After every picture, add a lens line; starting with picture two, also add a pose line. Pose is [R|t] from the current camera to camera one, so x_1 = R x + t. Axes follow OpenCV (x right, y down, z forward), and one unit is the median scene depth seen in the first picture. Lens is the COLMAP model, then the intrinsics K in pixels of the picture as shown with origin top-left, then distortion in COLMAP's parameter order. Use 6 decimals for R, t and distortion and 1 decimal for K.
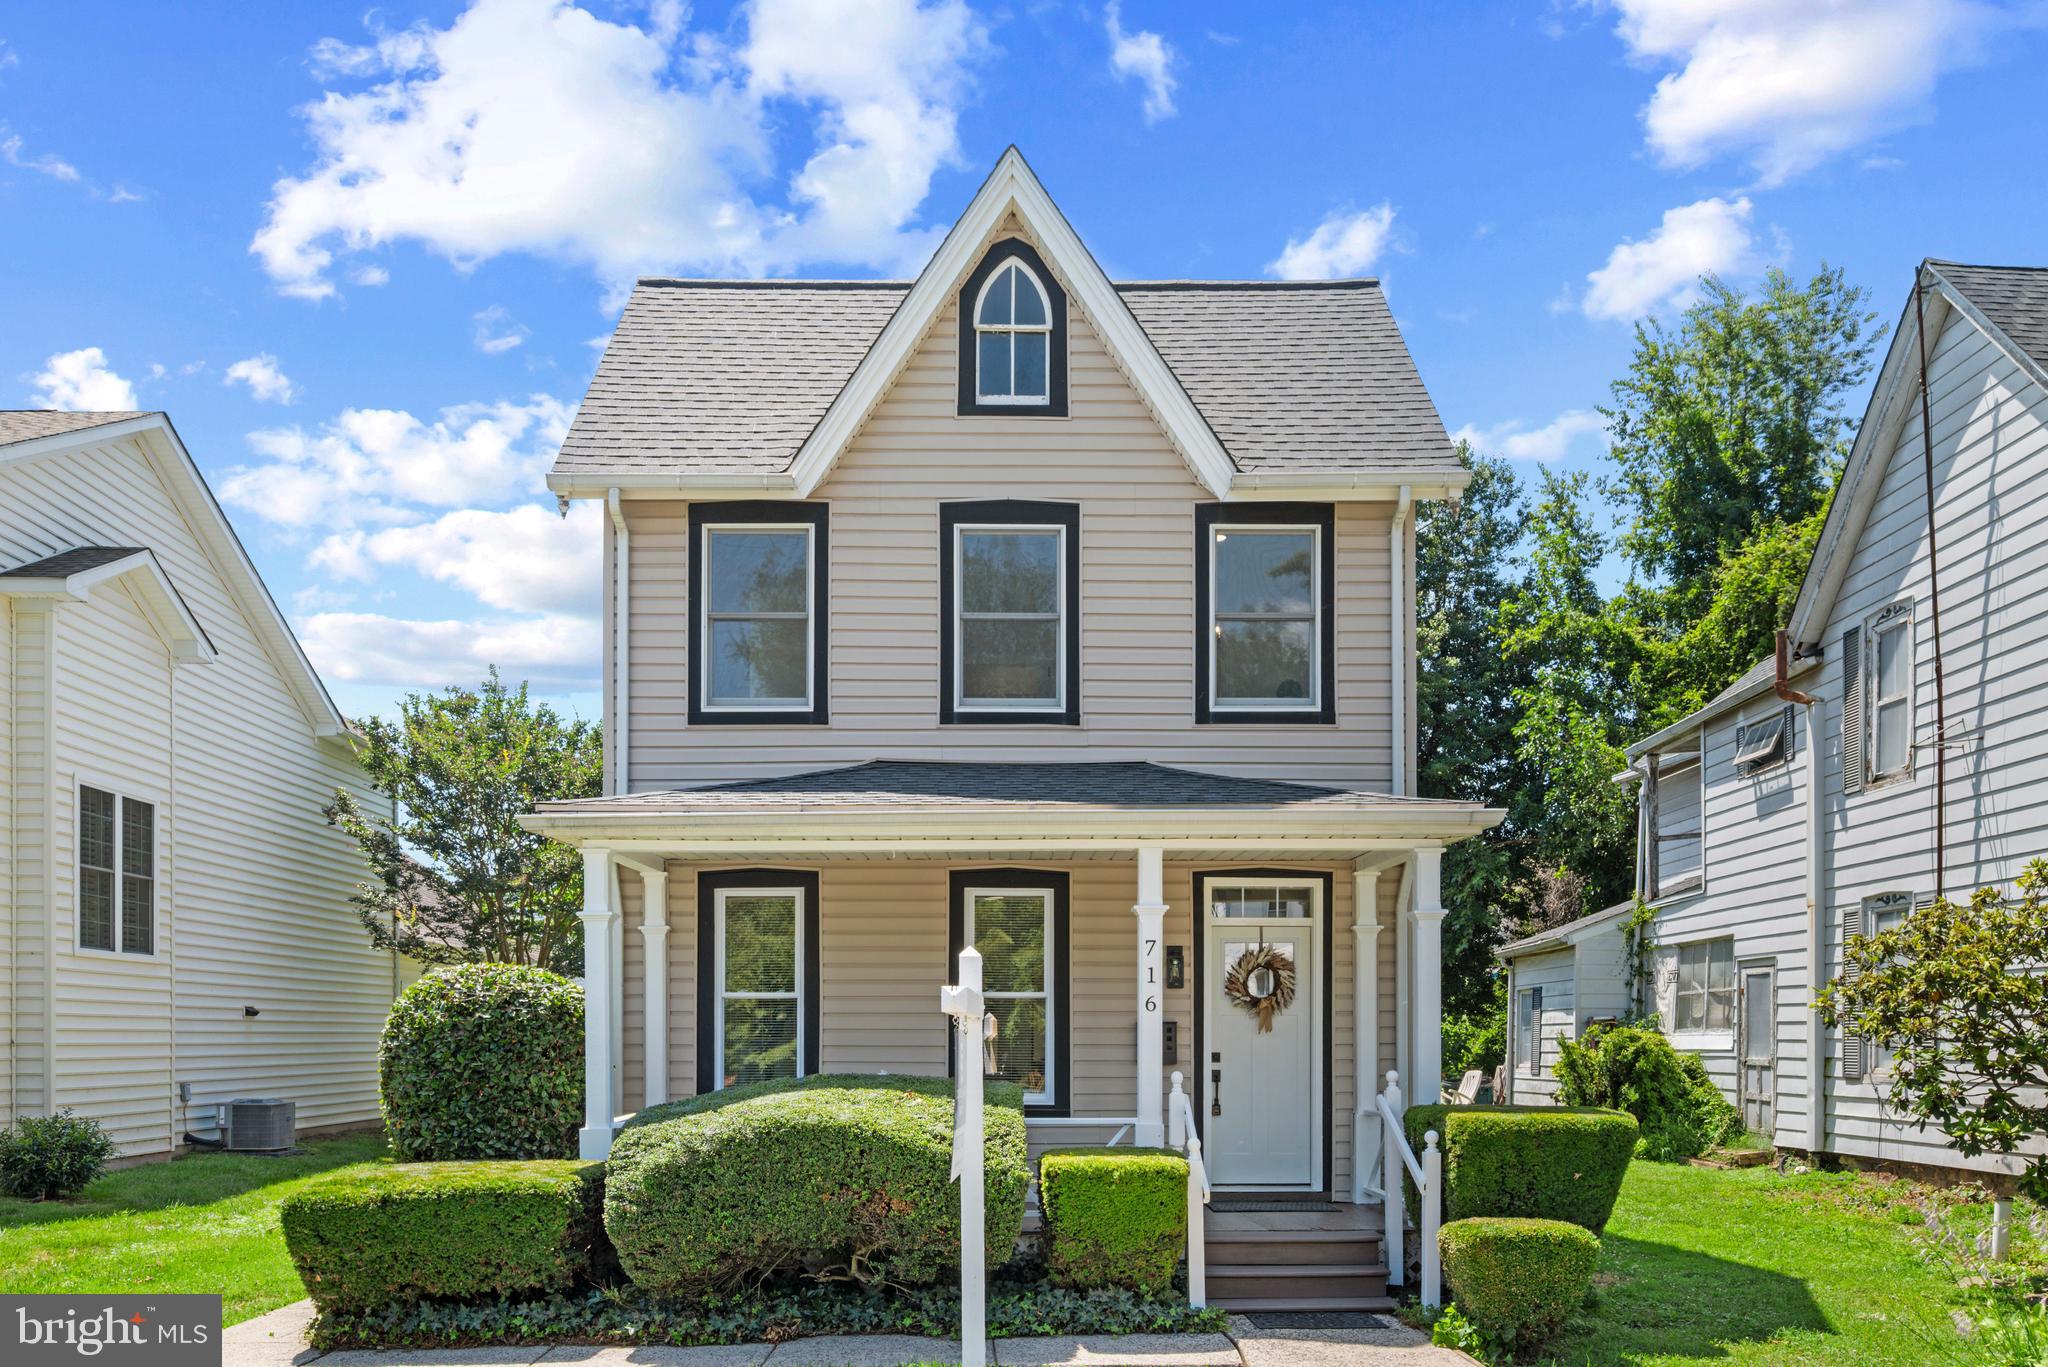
lens RADIAL K [[1580.1, 0, 1026.3], [0, 1580.1, 1013.2], [0, 0, 1]] dist [0.000567, -0.002897]
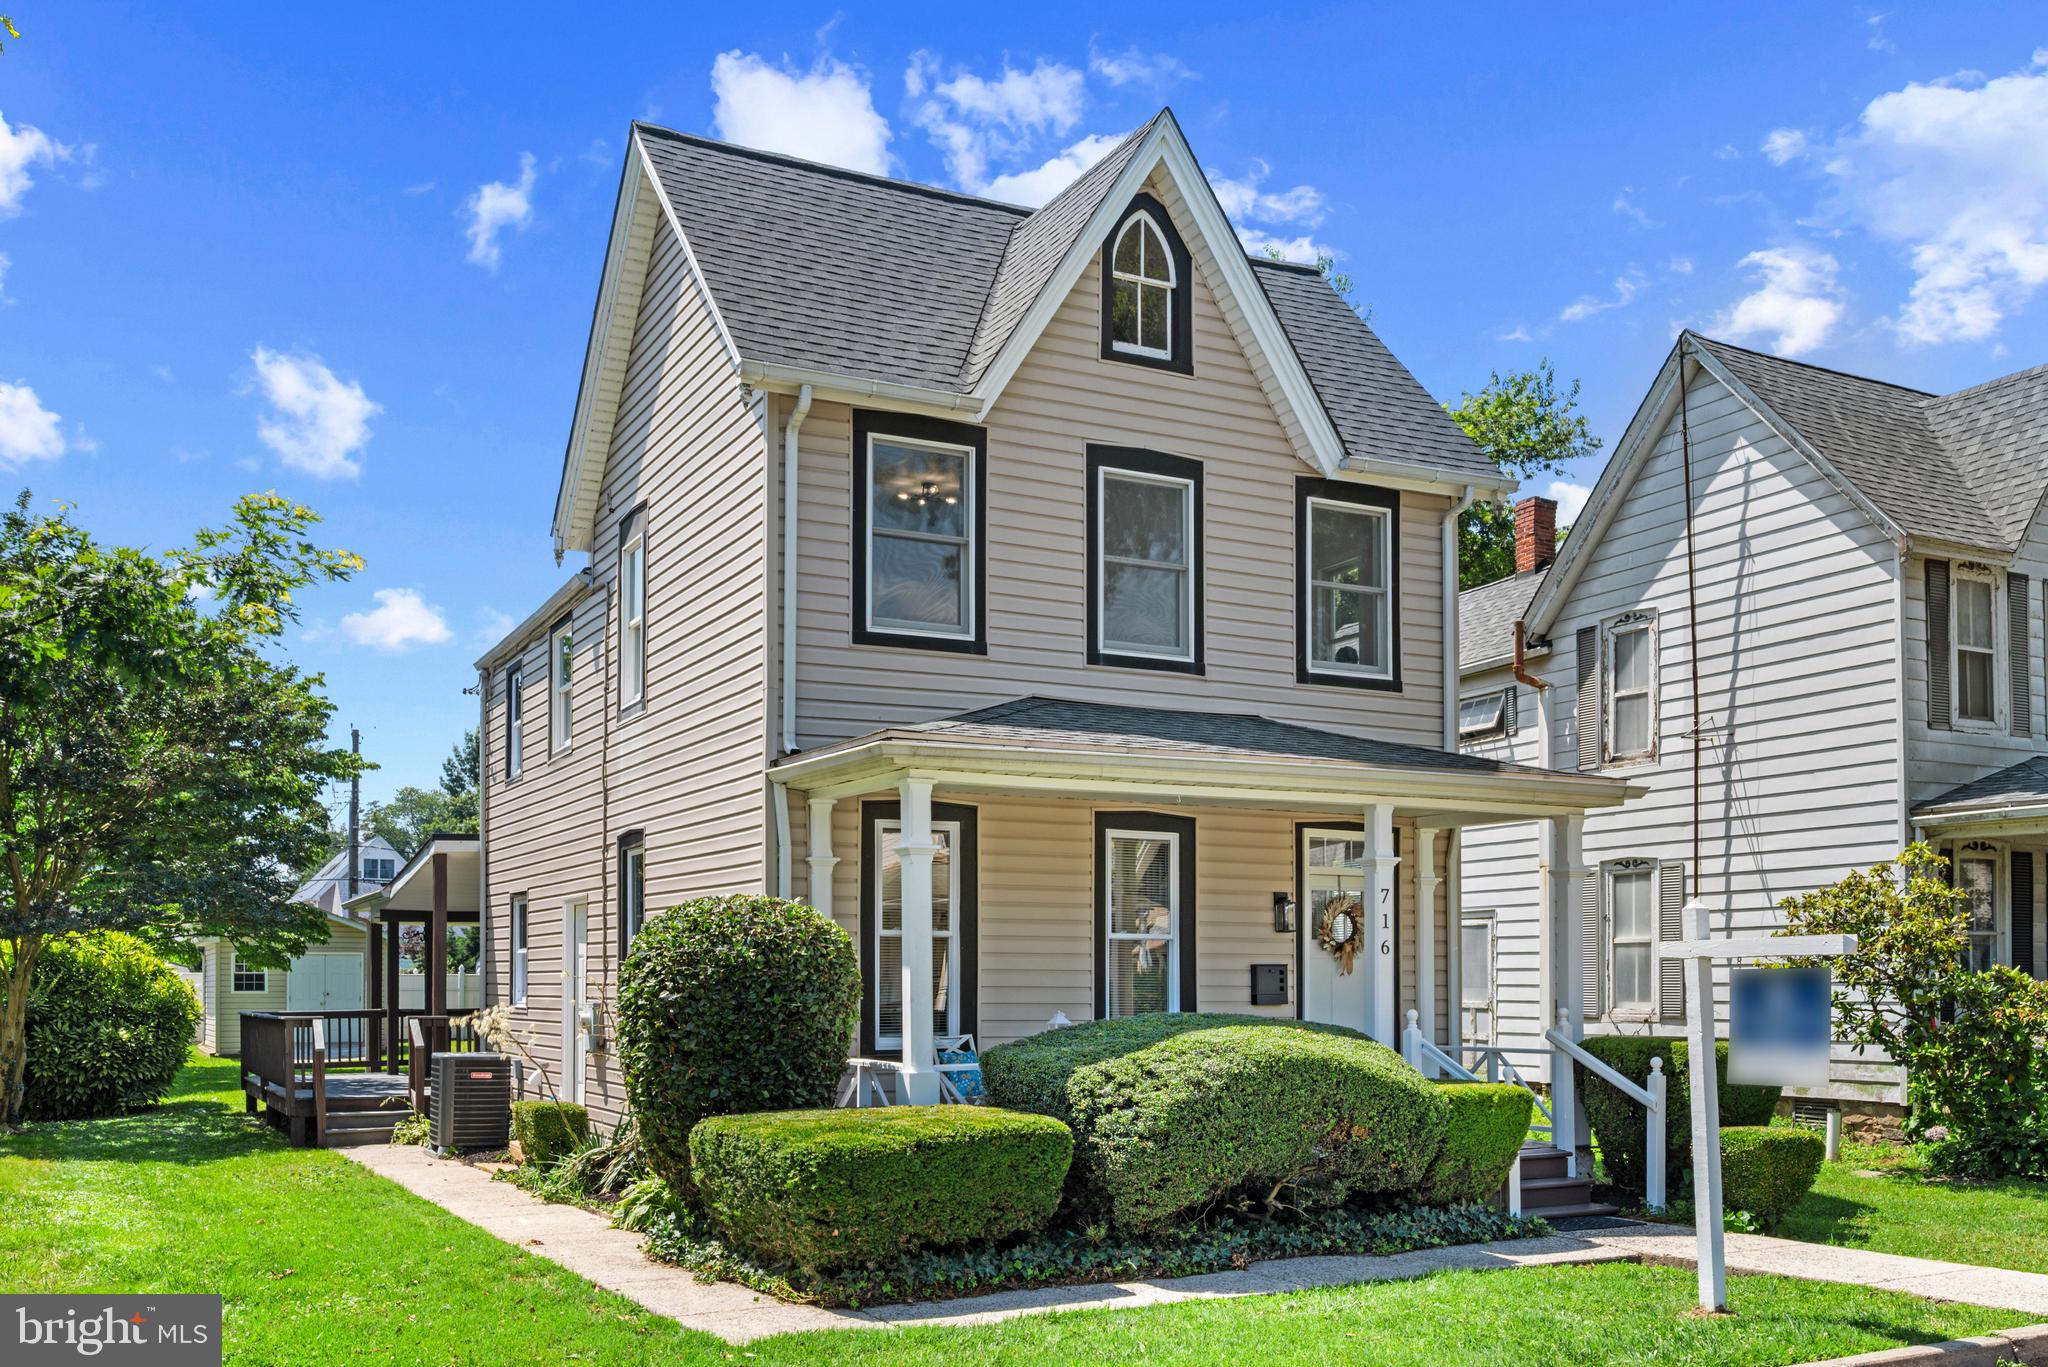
lens RADIAL K [[1842.1, 0, 1019.9], [0, 1842.1, 927.8], [0, 0, 1]] dist [-0.001811, -0.002700]
pose [[0.894631, 0.015278, 0.446544, -0.606357], [-0.007986, 0.999802, -0.018209, 0.004870], [-0.446734, 0.012724, 0.894577, -0.018610]]
